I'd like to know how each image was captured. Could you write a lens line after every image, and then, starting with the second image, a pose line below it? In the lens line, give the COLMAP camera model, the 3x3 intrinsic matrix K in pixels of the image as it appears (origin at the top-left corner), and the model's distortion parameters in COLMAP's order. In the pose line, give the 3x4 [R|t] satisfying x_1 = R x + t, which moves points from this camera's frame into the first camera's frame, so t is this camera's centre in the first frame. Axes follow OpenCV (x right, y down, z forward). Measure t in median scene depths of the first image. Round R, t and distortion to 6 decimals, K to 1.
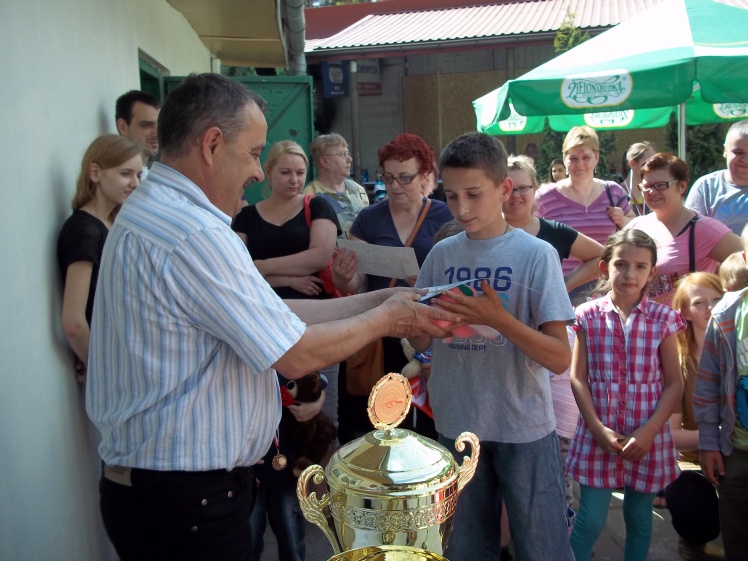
lens RADIAL K [[793.9, 0, 374.0], [0, 793.9, 280.5], [0, 0, 1]] dist [0.012274, -0.000202]
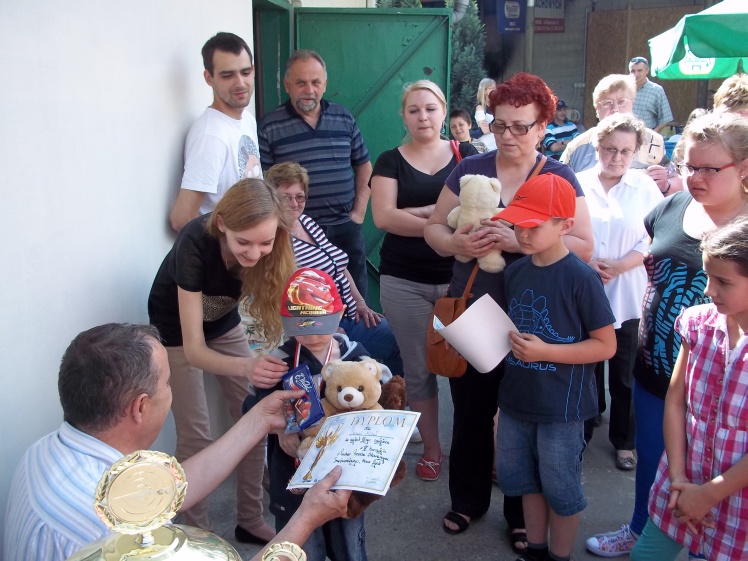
lens RADIAL K [[777.4, 0, 374.0], [0, 777.4, 280.5], [0, 0, 1]] dist [-0.015030, -0.042950]
pose [[0.964136, 0.089026, -0.250031, 0.082713], [-0.069071, 0.993767, 0.087500, -0.020794], [0.256263, -0.067092, 0.964276, 0.110076]]
